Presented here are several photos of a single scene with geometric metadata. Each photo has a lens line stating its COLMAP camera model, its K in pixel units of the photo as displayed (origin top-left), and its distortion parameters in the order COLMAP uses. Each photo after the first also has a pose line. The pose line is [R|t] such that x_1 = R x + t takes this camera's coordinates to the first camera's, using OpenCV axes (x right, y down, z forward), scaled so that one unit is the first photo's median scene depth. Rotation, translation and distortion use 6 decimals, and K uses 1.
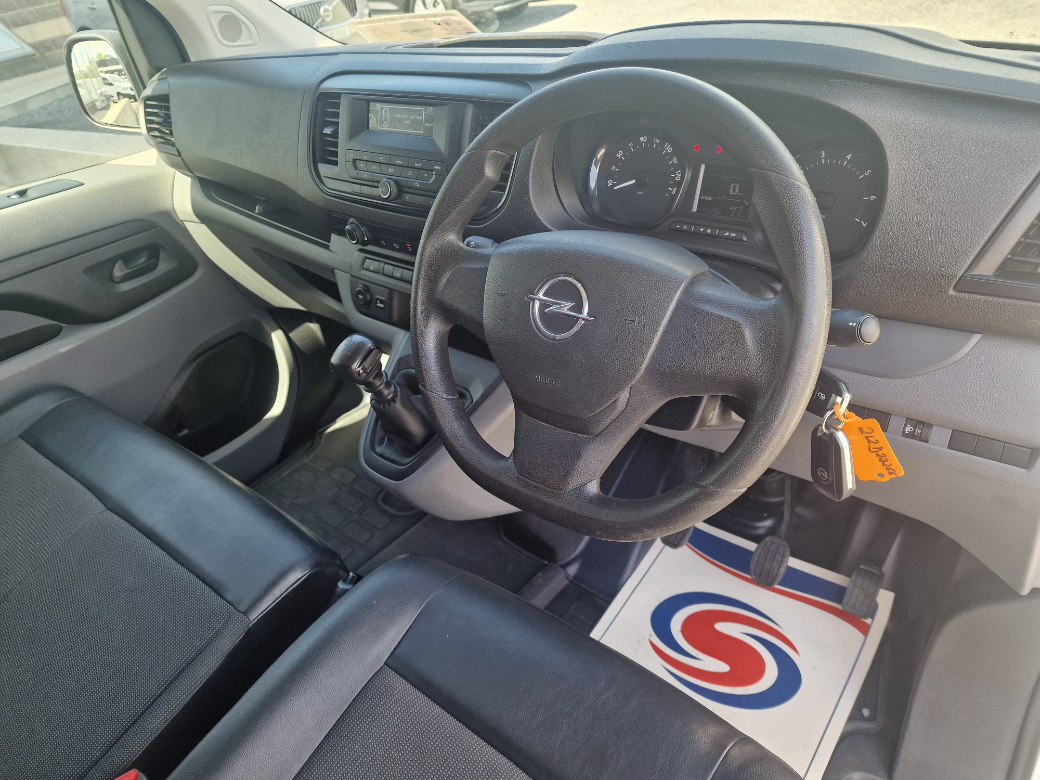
lens RADIAL K [[739.8, 0, 520.0], [0, 739.8, 390.0], [0, 0, 1]] dist [-0.033125, -0.000965]
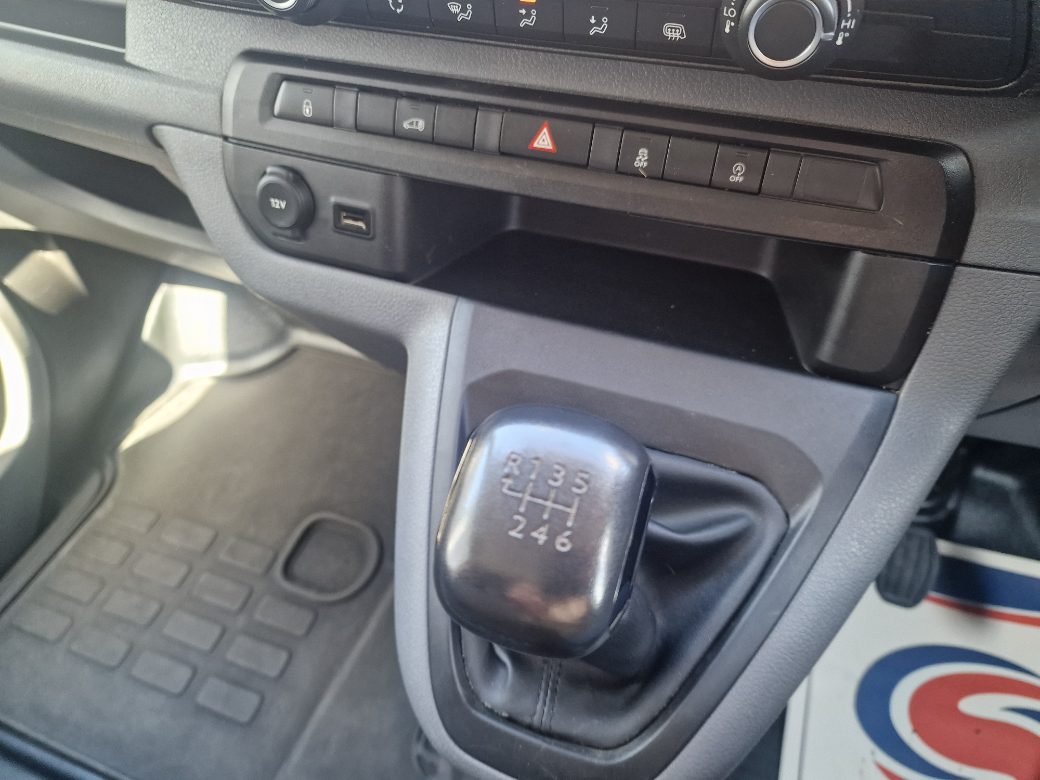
lens RADIAL K [[739.8, 0, 520.0], [0, 739.8, 390.0], [0, 0, 1]] dist [-0.033125, -0.000965]
pose [[0.938504, -0.169272, 0.300928, -0.214267], [0.110836, 0.973149, 0.201733, -0.094215], [-0.326995, -0.155974, 0.932066, 0.608186]]
